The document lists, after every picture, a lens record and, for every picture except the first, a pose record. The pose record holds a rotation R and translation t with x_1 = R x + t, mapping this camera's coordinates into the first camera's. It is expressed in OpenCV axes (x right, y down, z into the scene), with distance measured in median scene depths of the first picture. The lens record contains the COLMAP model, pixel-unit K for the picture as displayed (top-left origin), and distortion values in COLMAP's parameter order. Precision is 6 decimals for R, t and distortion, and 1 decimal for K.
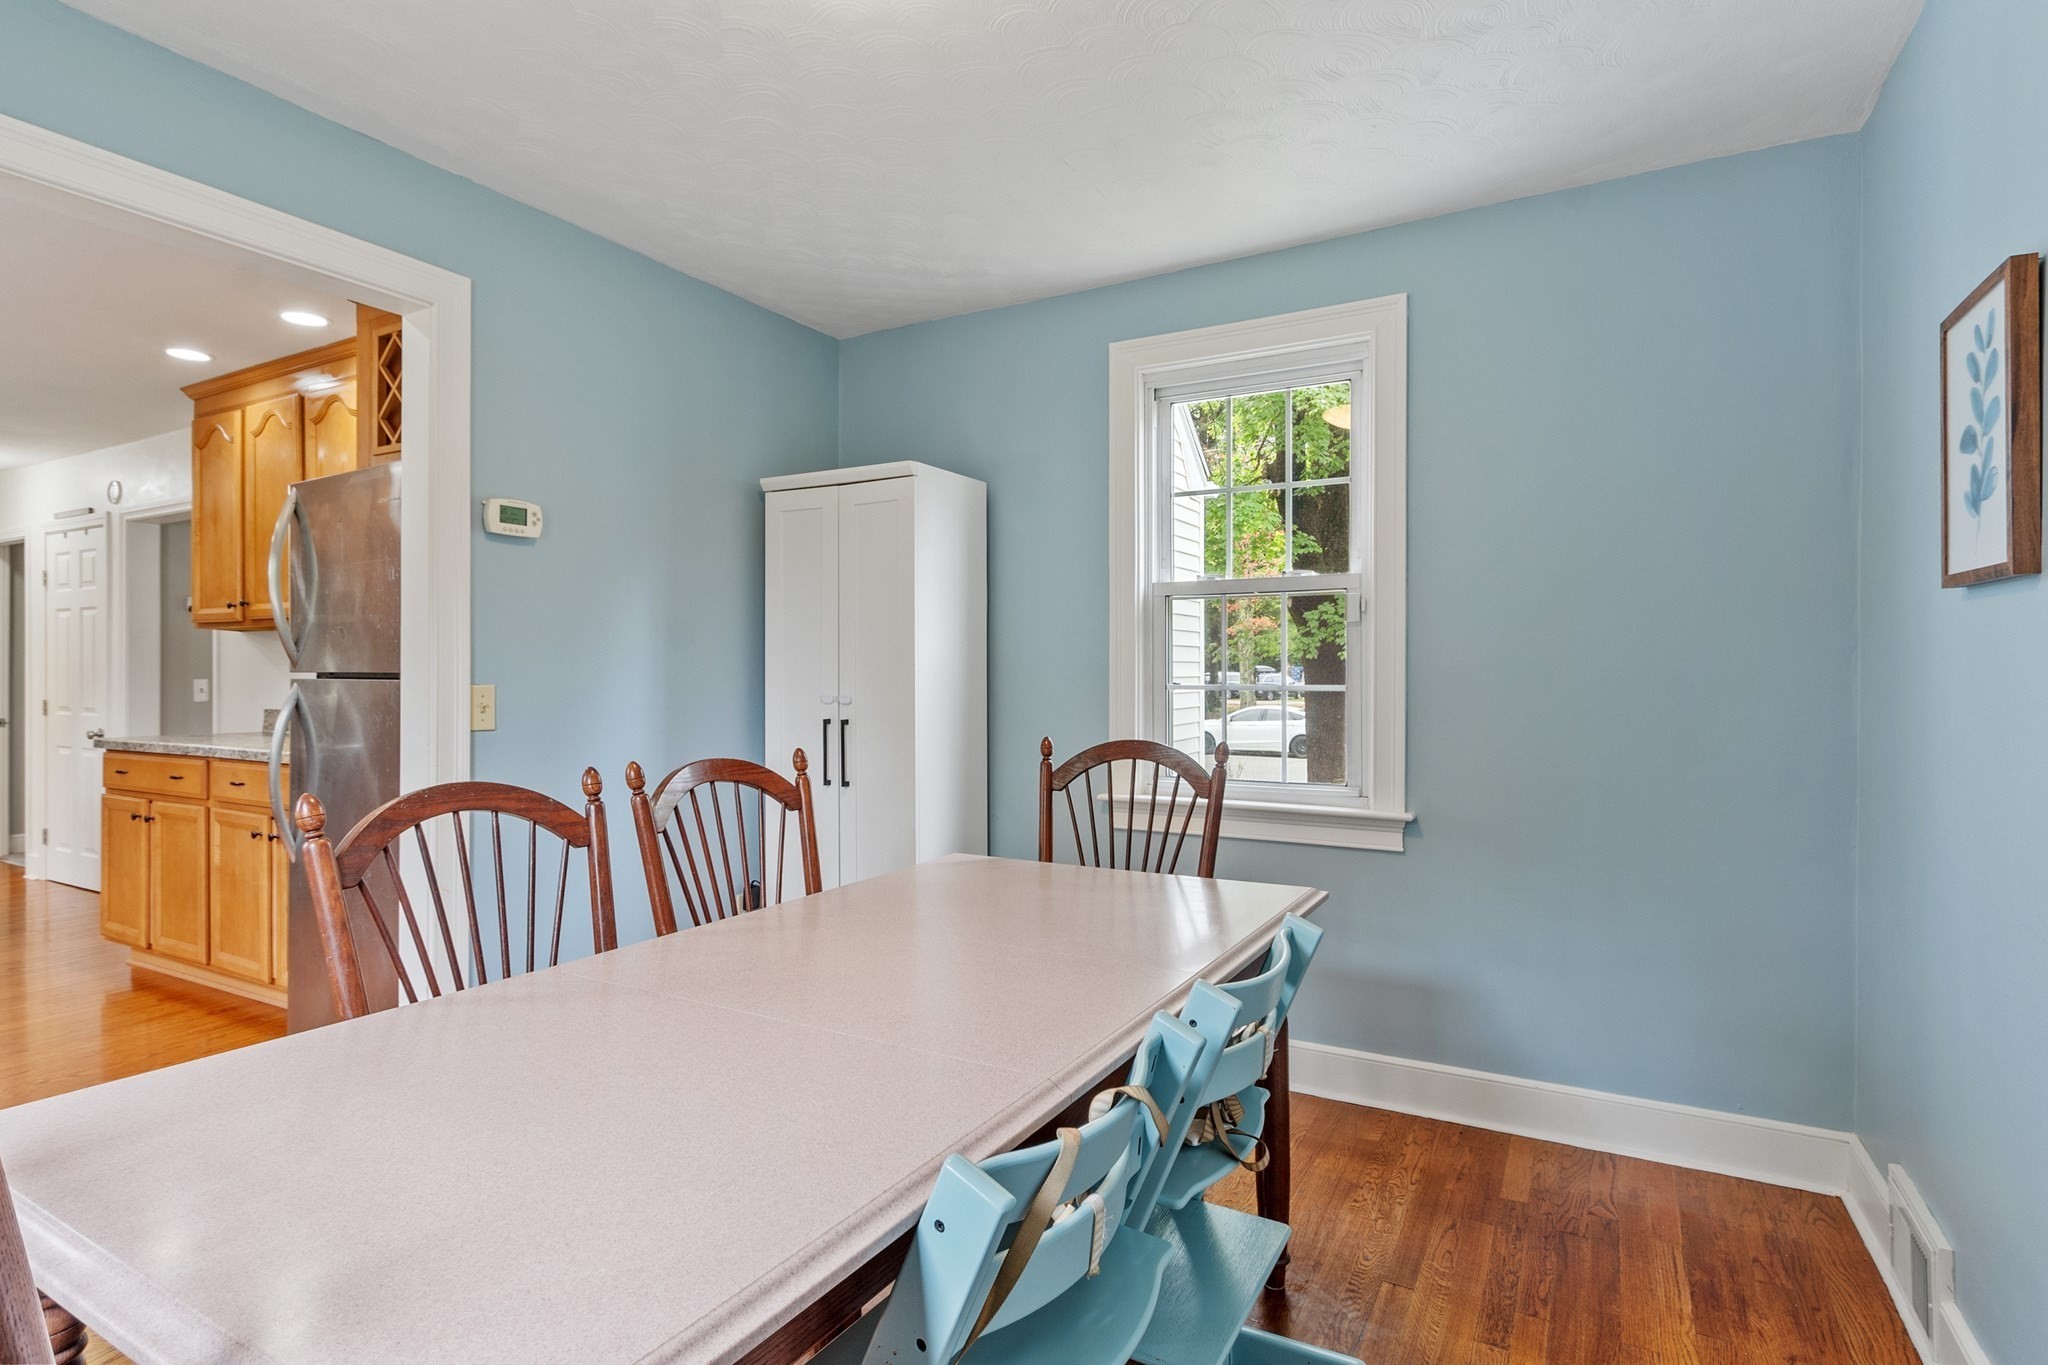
lens RADIAL K [[1024.6, 0, 1009.9], [0, 1024.6, 676.1], [0, 0, 1]] dist [-0.002310, 0.000617]
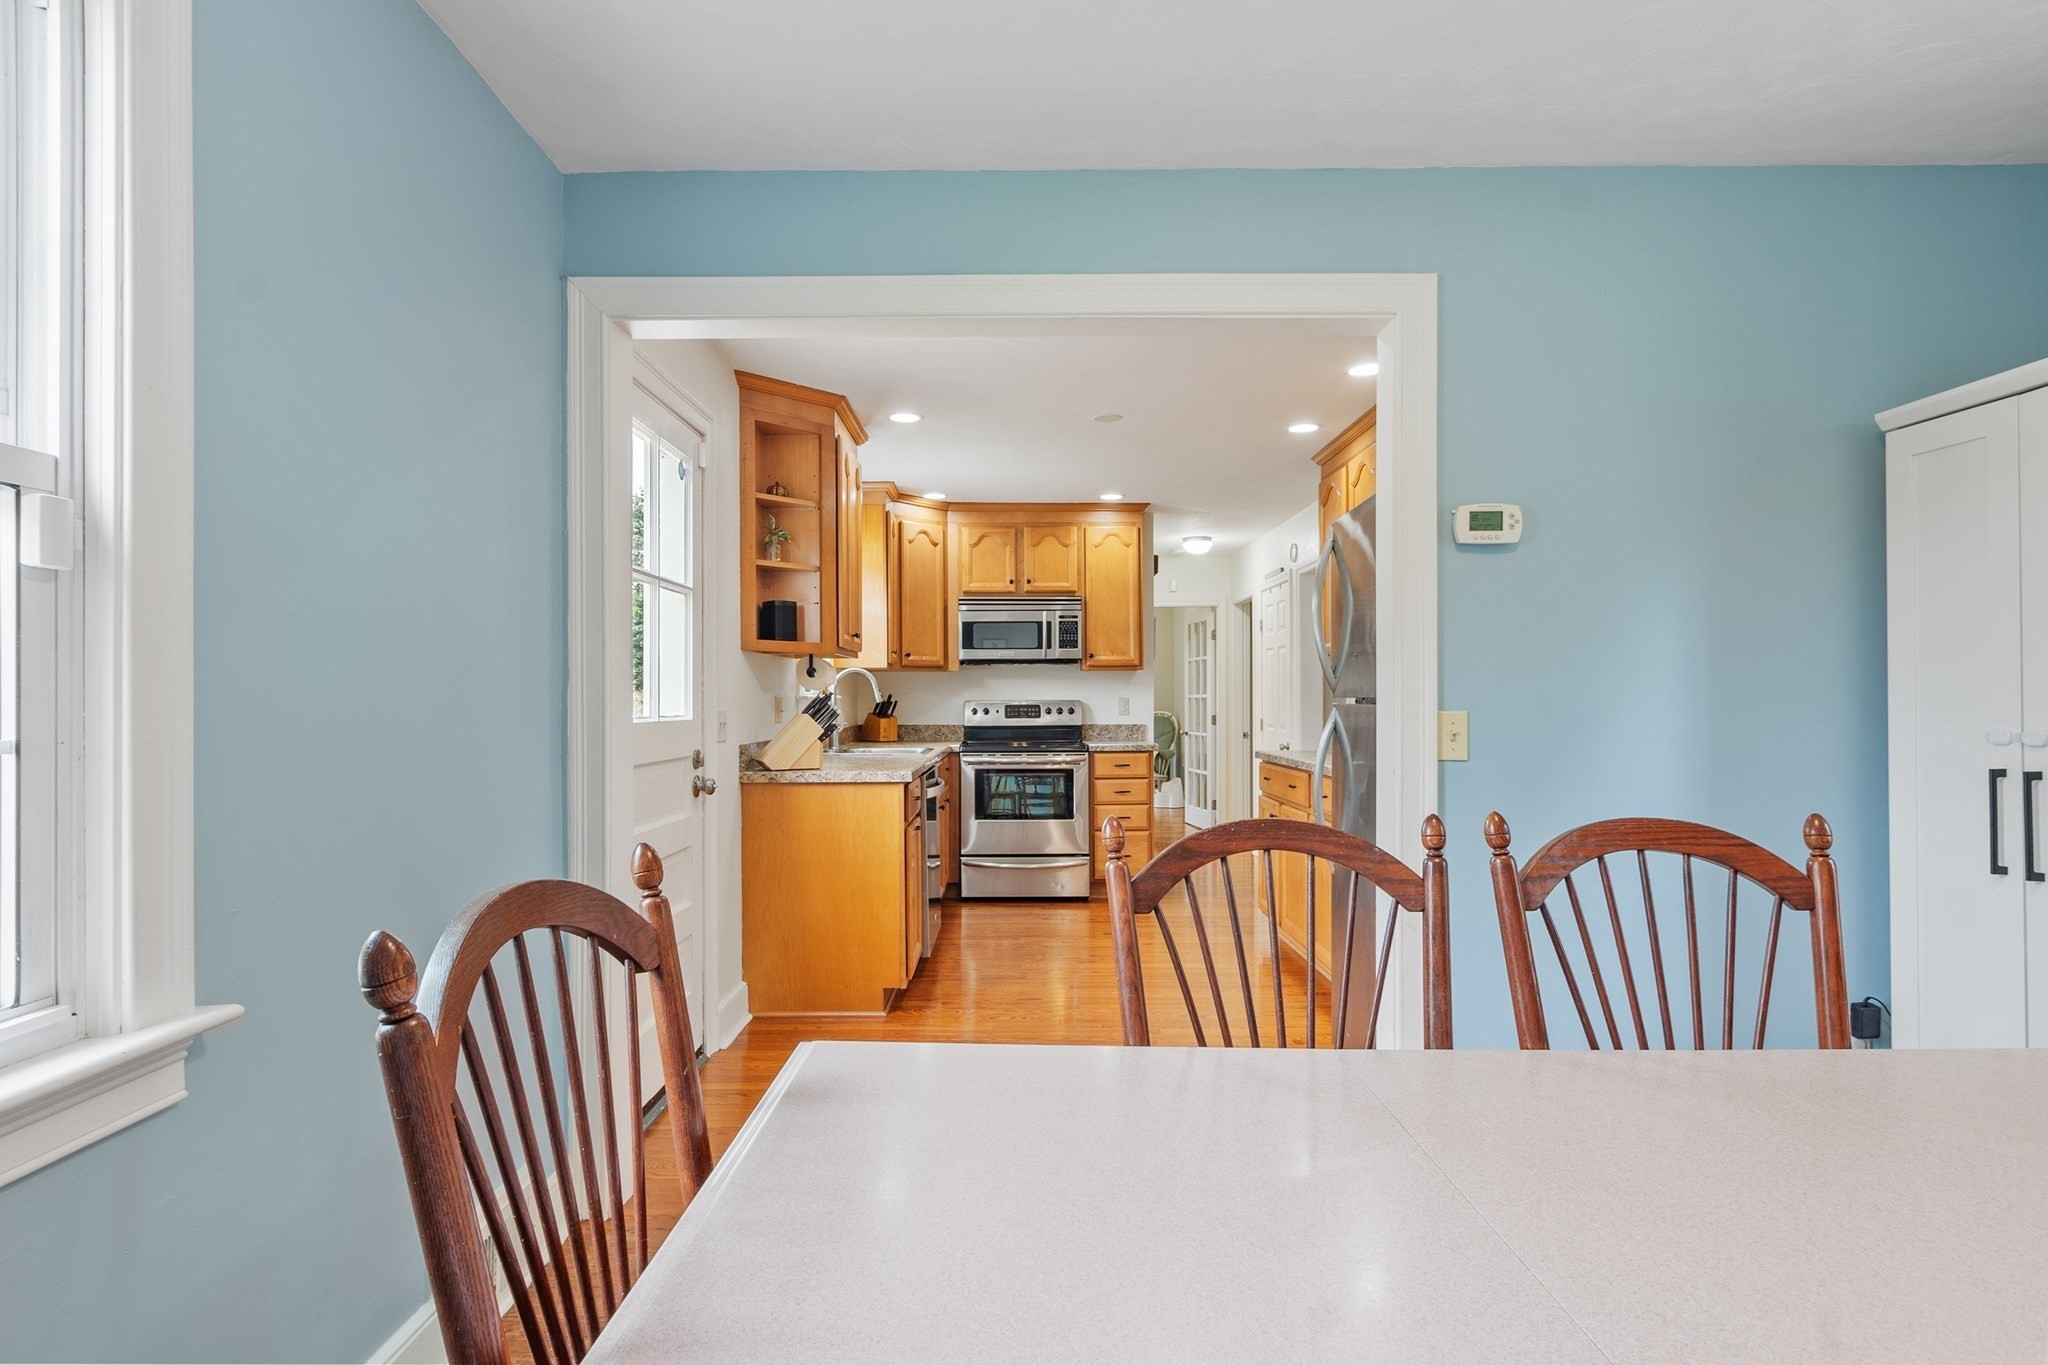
lens RADIAL K [[1024.6, 0, 1020.8], [0, 1024.6, 692.2], [0, 0, 1]] dist [-0.002310, 0.000617]
pose [[0.494502, -0.007712, -0.869143, 0.063620], [0.001028, 0.999965, -0.008287, -0.000632], [0.869176, 0.003204, 0.494492, 0.150055]]
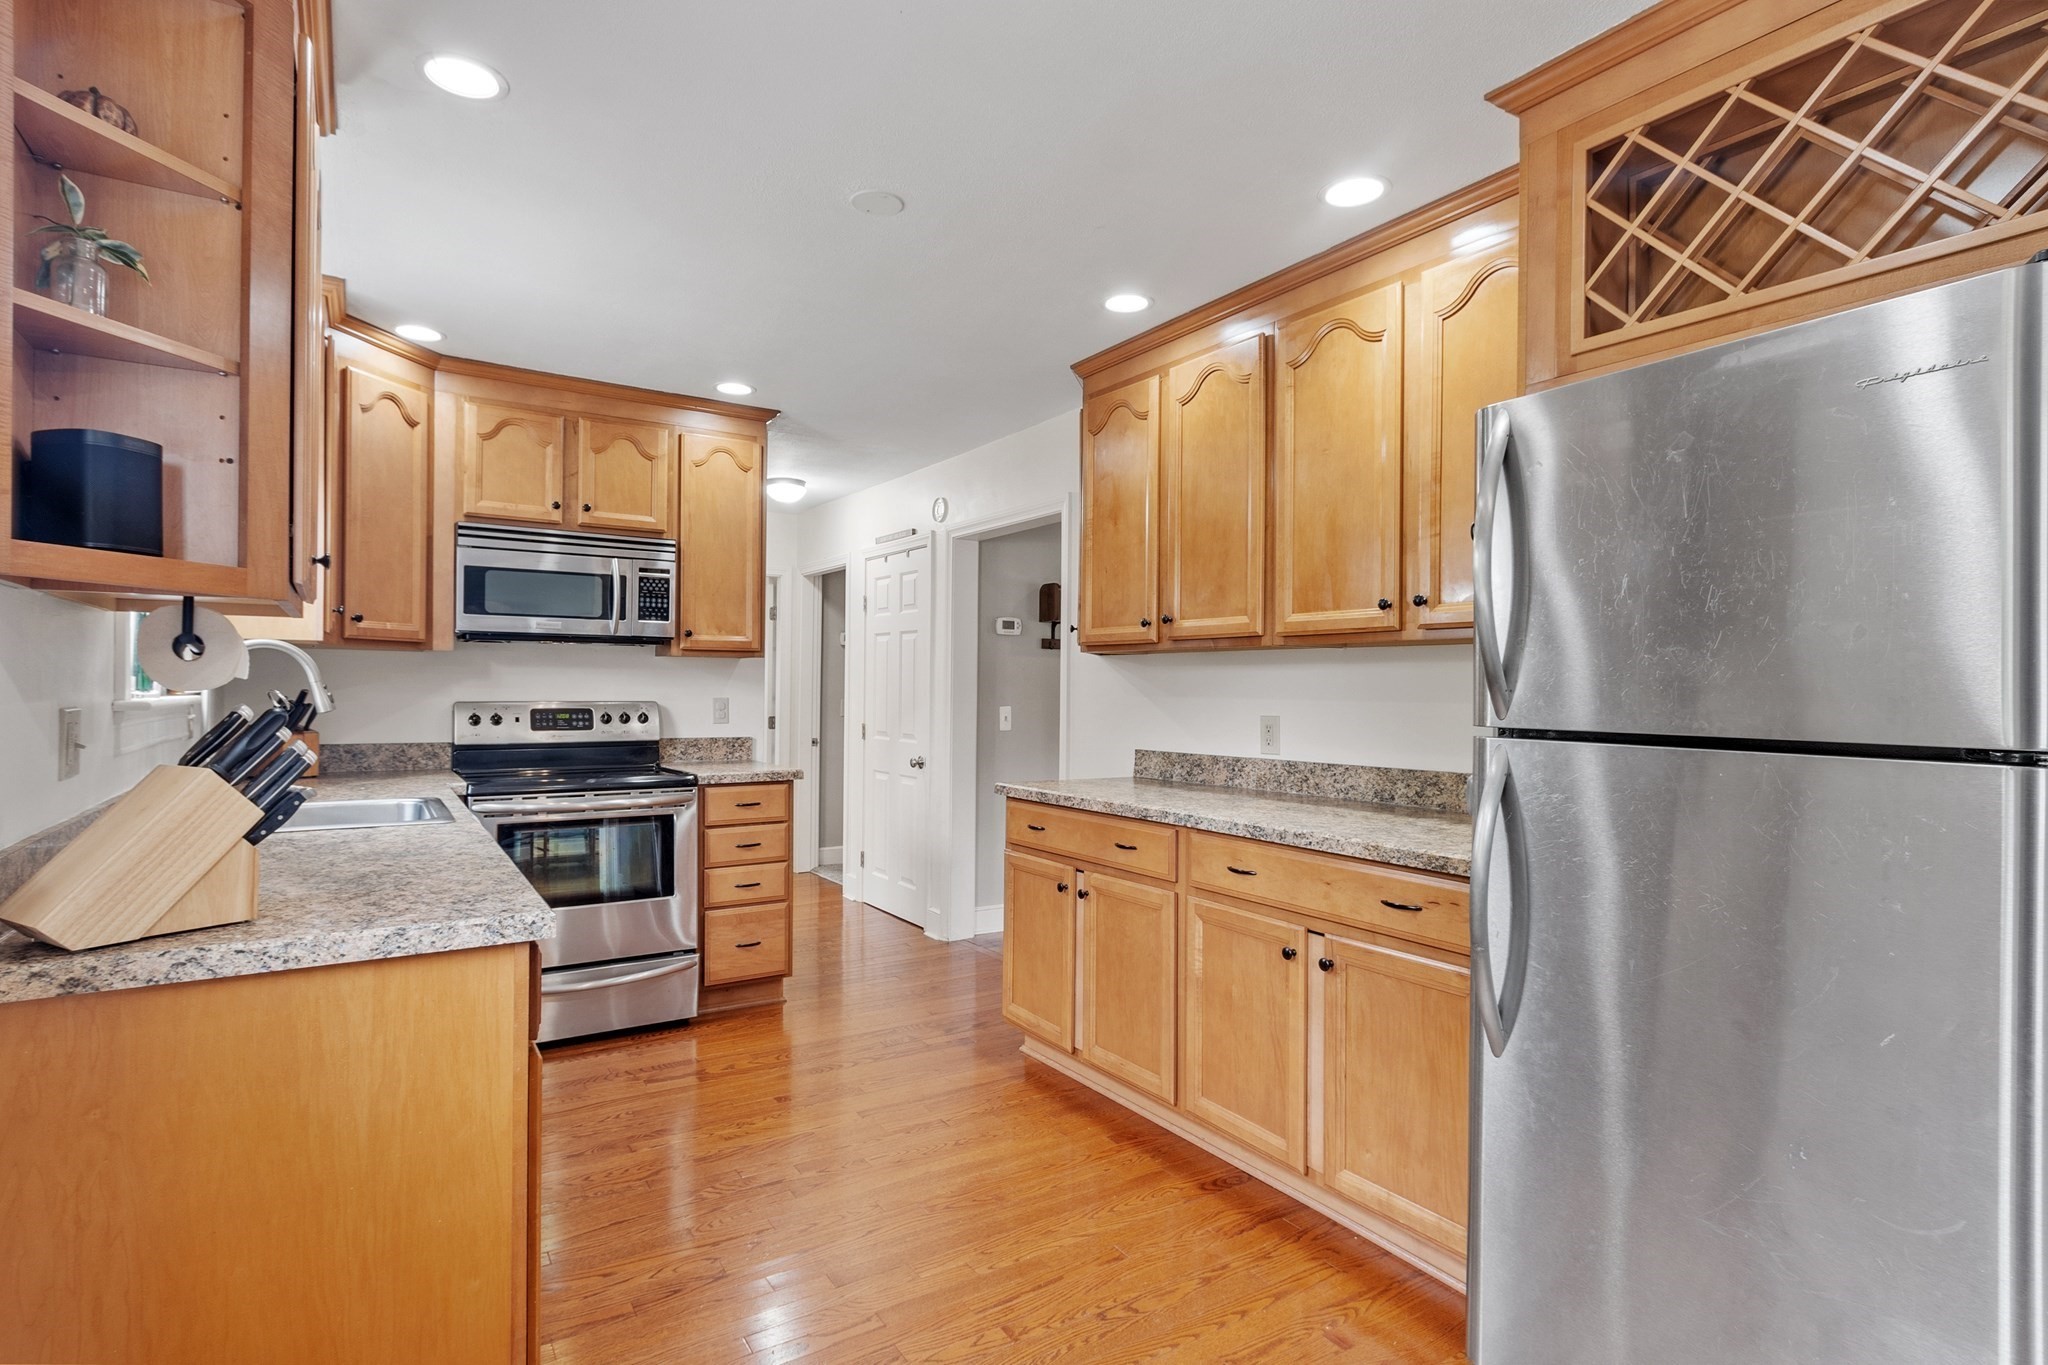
lens RADIAL K [[1024.6, 0, 1018.2], [0, 1024.6, 683.3], [0, 0, 1]] dist [-0.002310, 0.000617]
pose [[0.882345, 0.005169, -0.470575, -0.559196], [-0.009868, 0.999923, -0.007518, -0.018060], [0.470500, 0.011277, 0.882328, 0.300344]]
